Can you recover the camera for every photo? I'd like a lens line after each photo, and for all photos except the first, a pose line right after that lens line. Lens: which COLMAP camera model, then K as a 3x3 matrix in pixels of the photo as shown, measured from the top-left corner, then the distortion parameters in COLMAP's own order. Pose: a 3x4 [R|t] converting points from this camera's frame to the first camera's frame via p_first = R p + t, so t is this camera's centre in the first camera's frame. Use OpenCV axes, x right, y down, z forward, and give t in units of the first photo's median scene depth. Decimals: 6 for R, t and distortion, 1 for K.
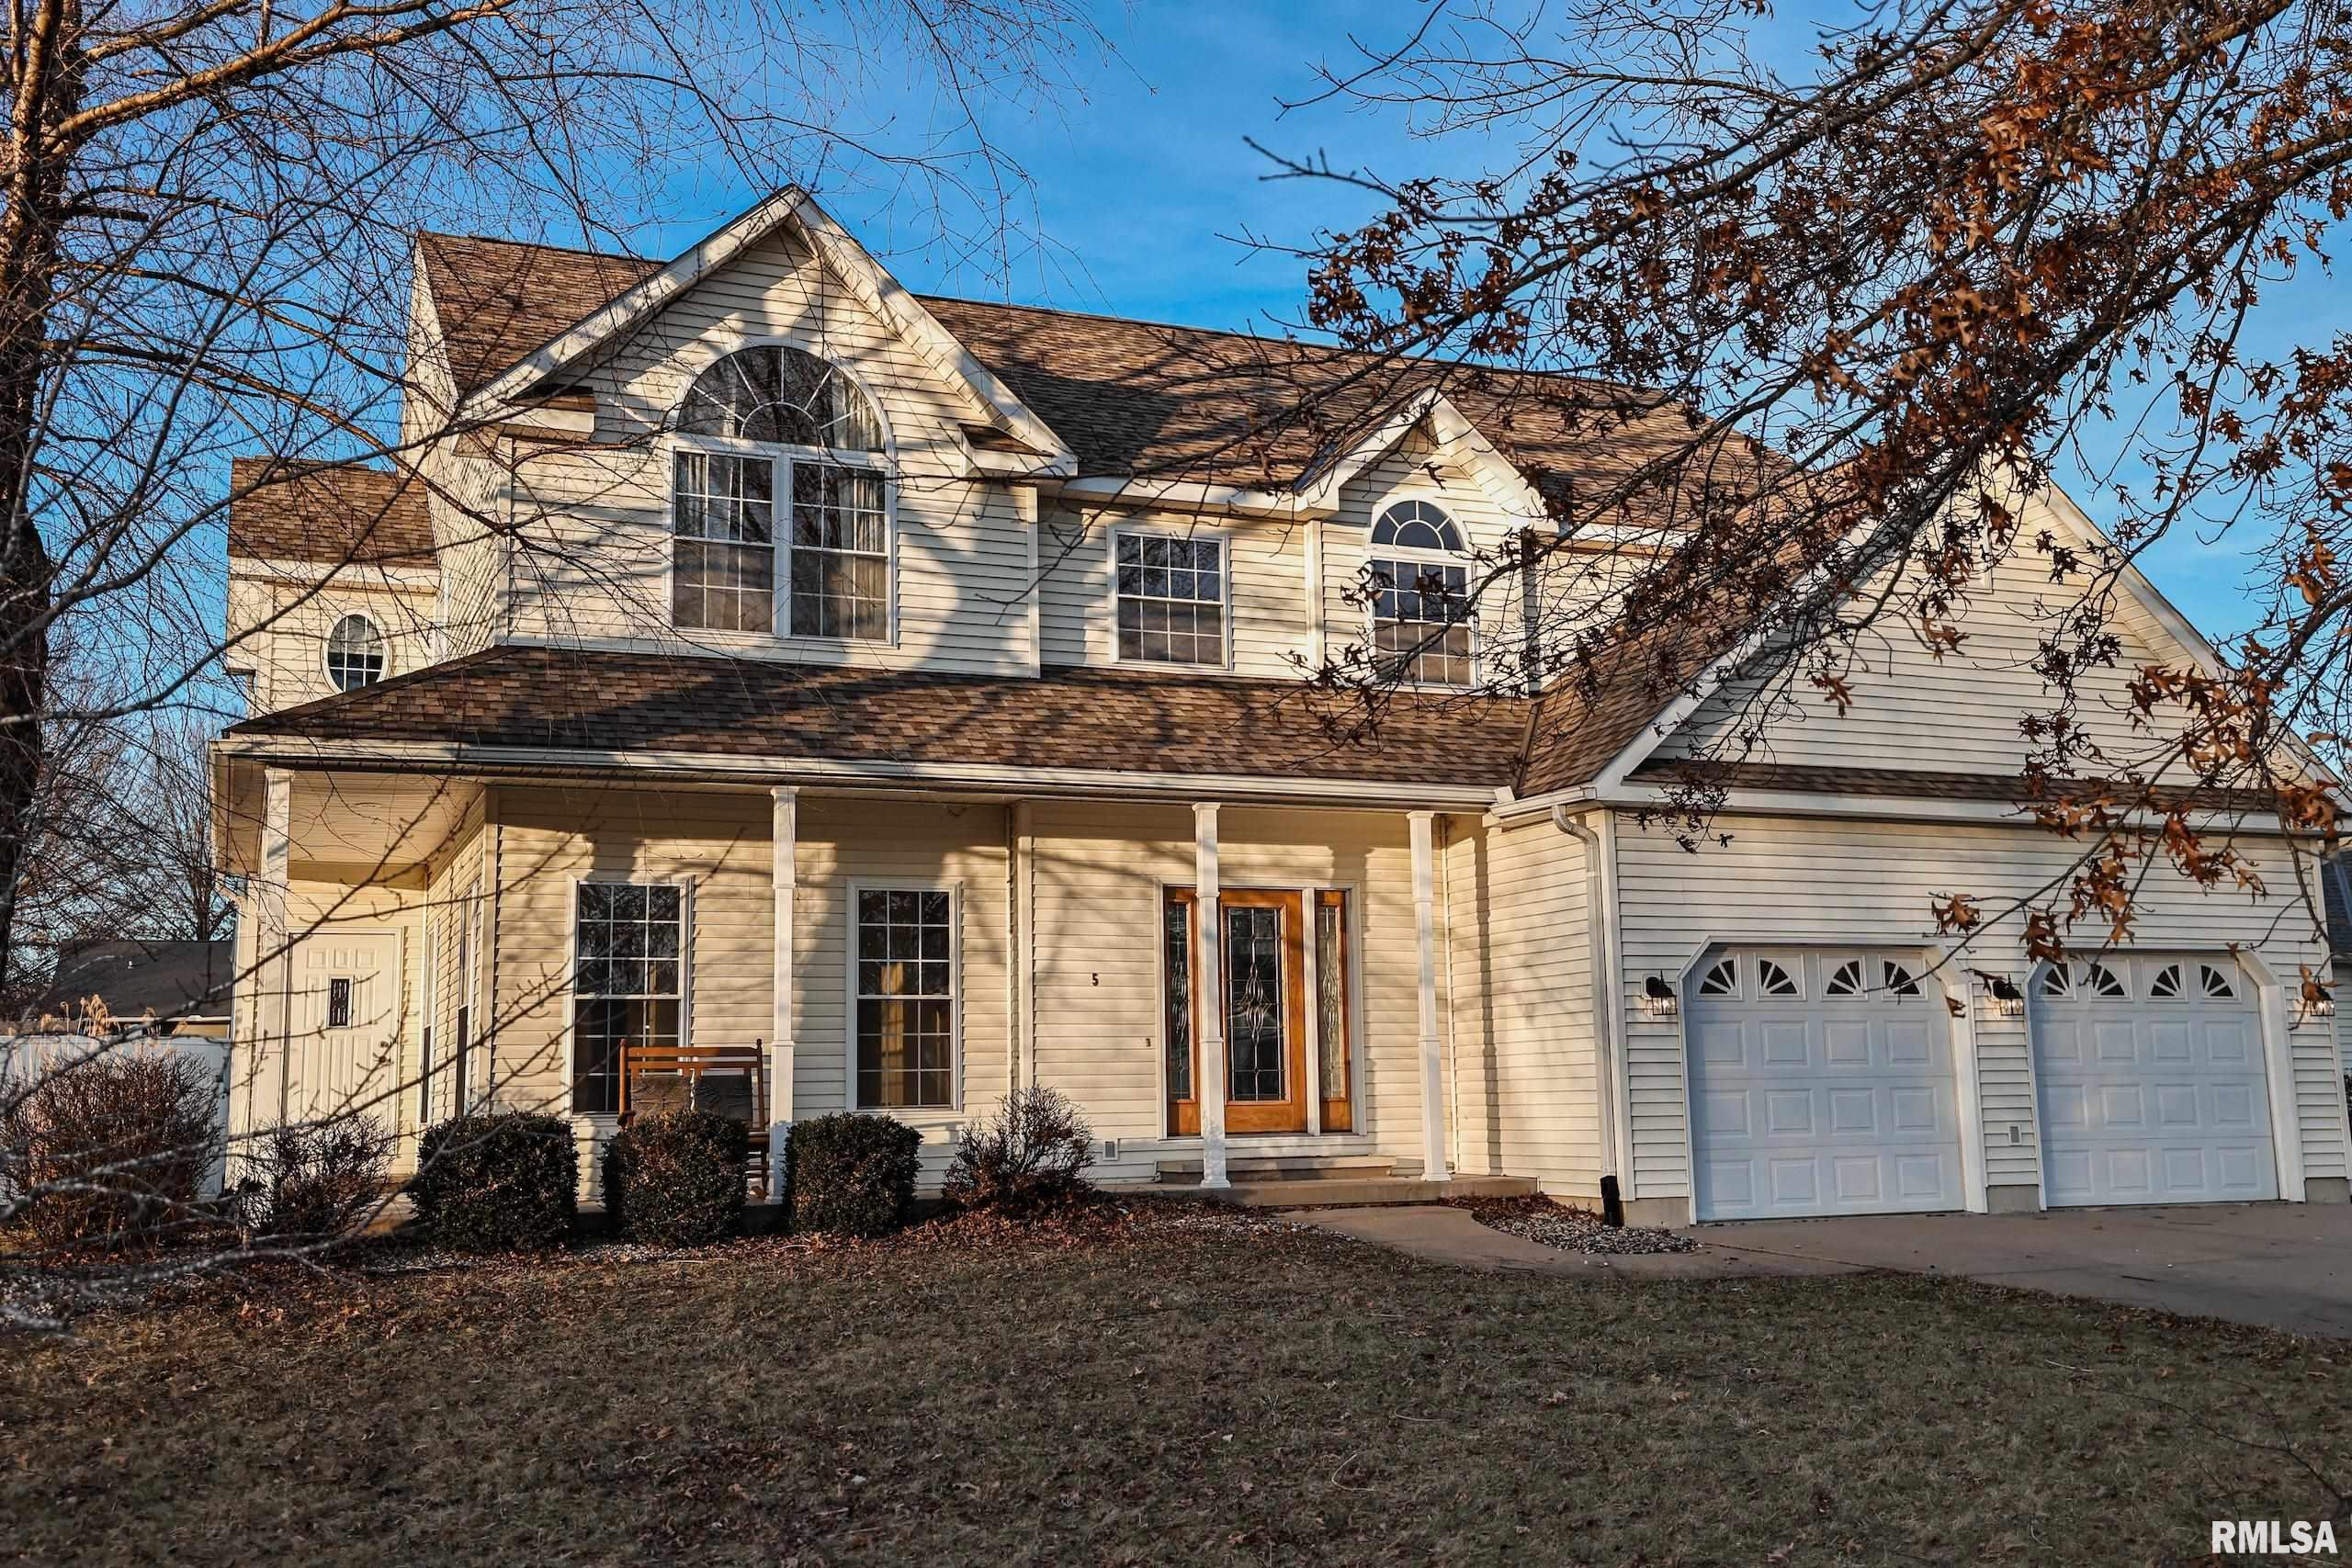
lens RADIAL K [[2173.8, 0, 1175.3], [0, 2173.8, 785.9], [0, 0, 1]] dist [0.018890, 0.000000]
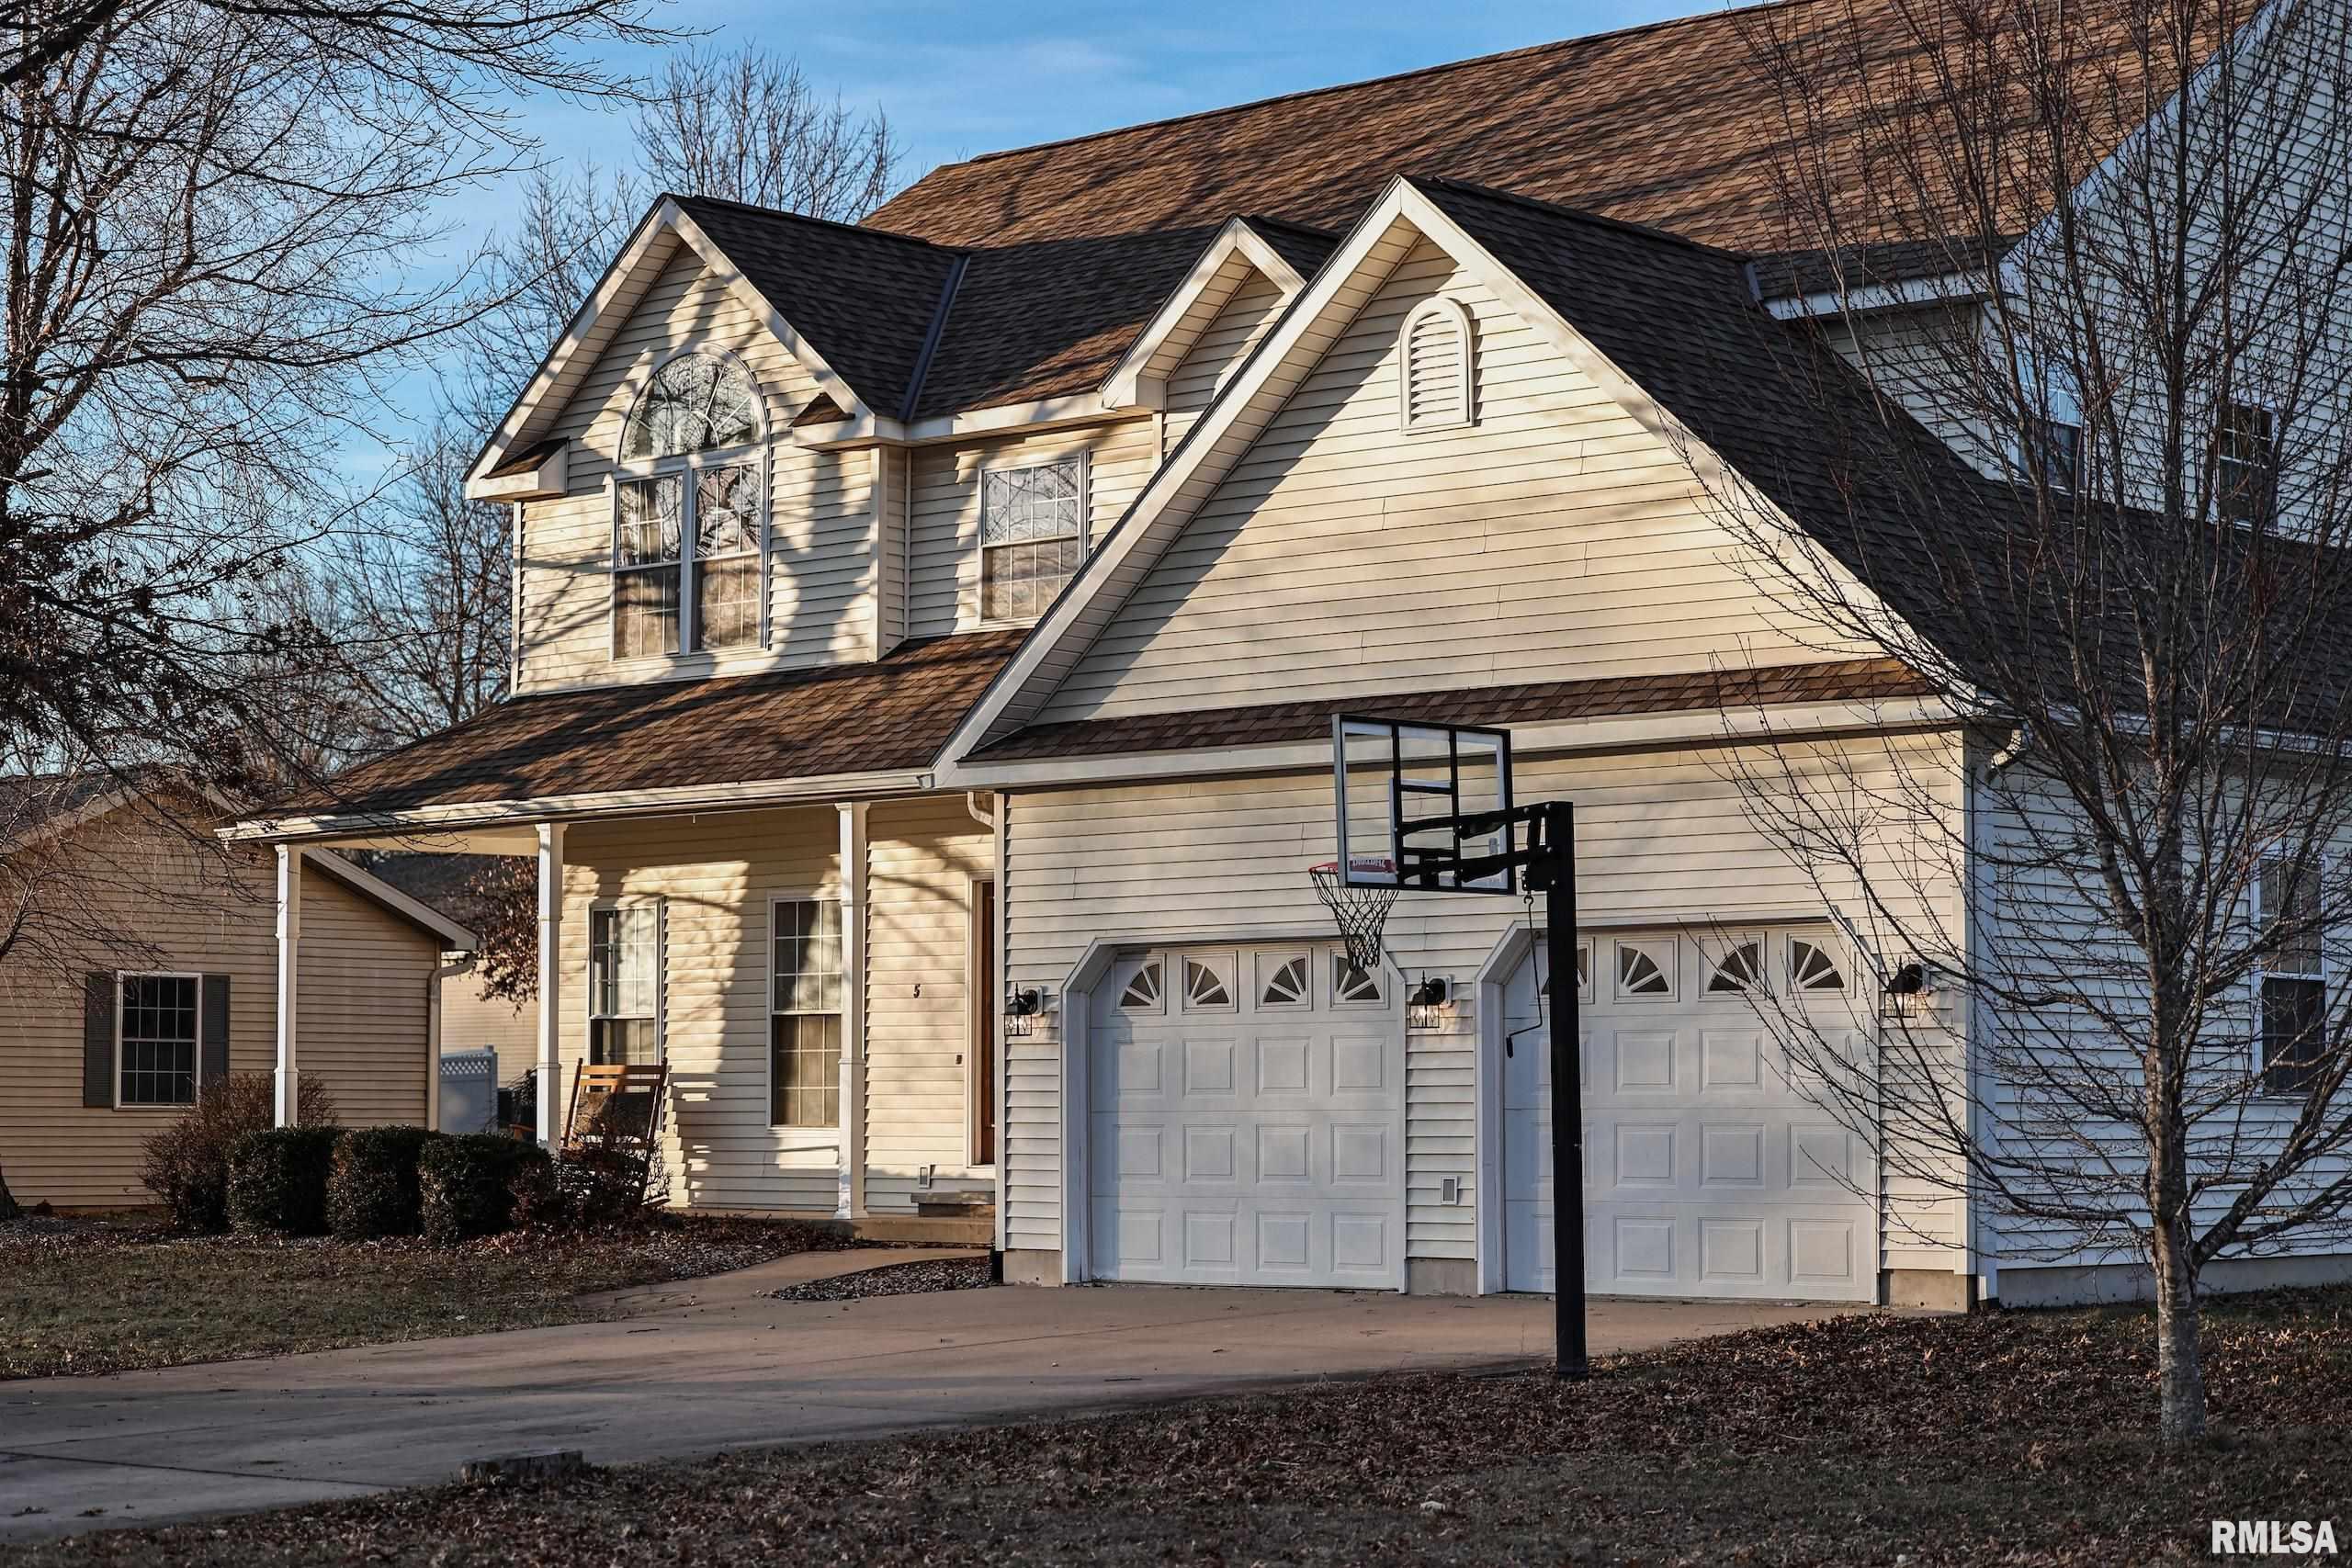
lens RADIAL K [[4705.4, 0, 1176.1], [0, 4705.4, 784.4], [0, 0, 1]] dist [-0.207611, 0.000000]
pose [[0.412964, -0.049393, -0.909407, 1.876831], [0.108565, 0.994078, -0.004692, 0.023400], [0.904253, -0.096792, 0.415881, 0.291304]]
